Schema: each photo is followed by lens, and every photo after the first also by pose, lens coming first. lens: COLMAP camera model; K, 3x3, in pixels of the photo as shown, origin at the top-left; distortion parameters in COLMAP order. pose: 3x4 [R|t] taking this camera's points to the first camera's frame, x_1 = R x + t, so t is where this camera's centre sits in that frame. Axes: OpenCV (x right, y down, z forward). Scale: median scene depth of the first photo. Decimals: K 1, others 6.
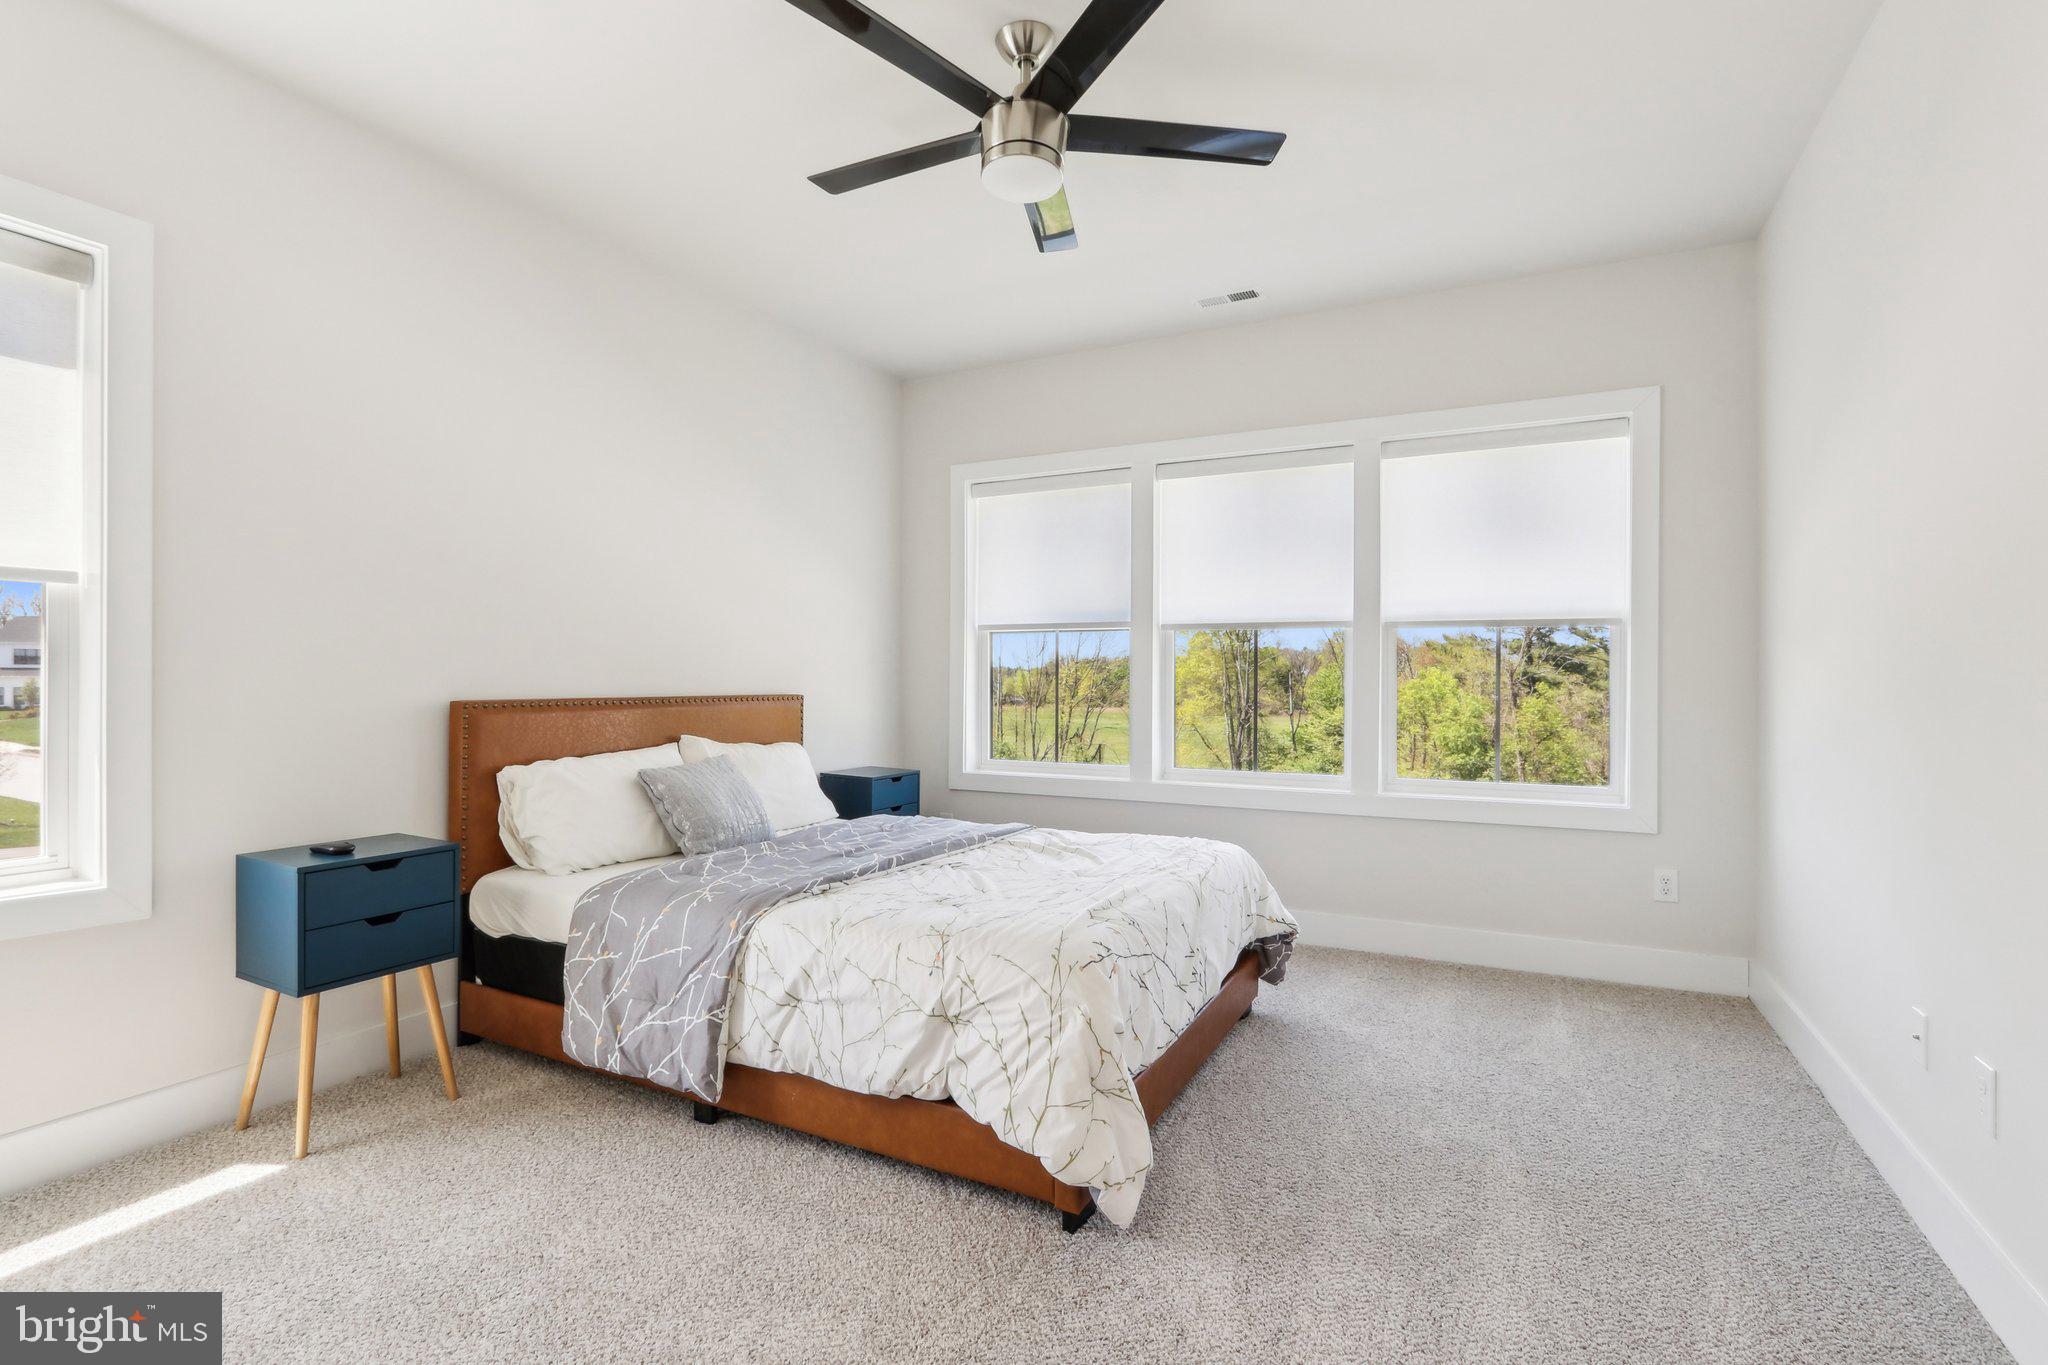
lens RADIAL K [[968.7, 0, 1012.2], [0, 968.7, 677.6], [0, 0, 1]] dist [-0.024805, 0.000581]
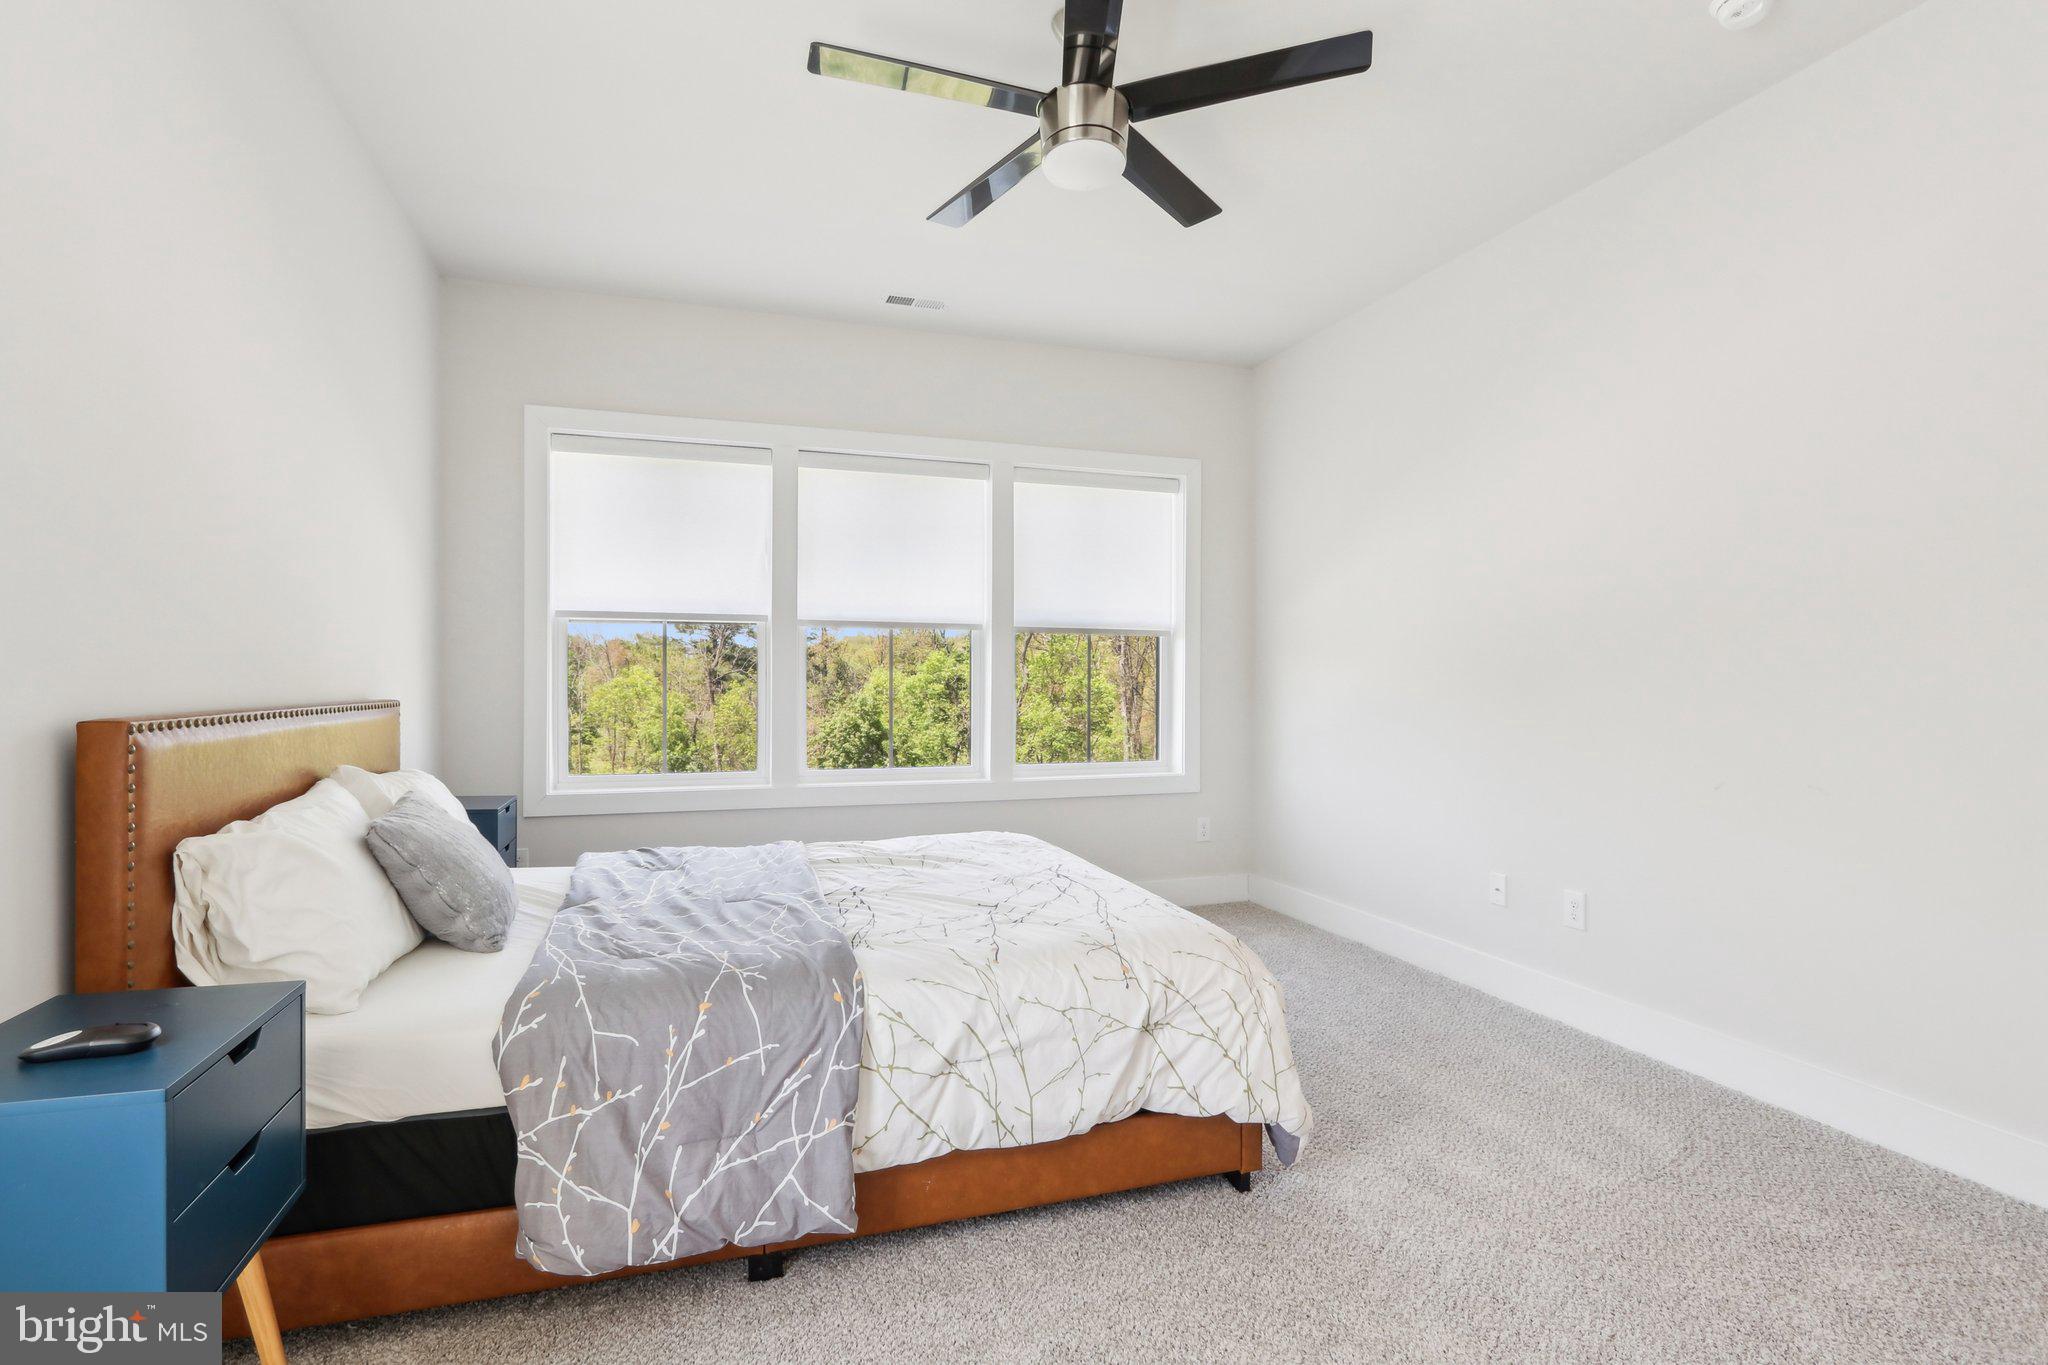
lens RADIAL K [[968.7, 0, 1016.5], [0, 968.7, 685.8], [0, 0, 1]] dist [-0.024805, 0.000581]
pose [[0.692657, -0.006231, 0.721241, -0.693574], [-0.001207, 0.999951, 0.009798, 0.000251], [-0.721267, -0.007657, 0.692615, 0.344234]]
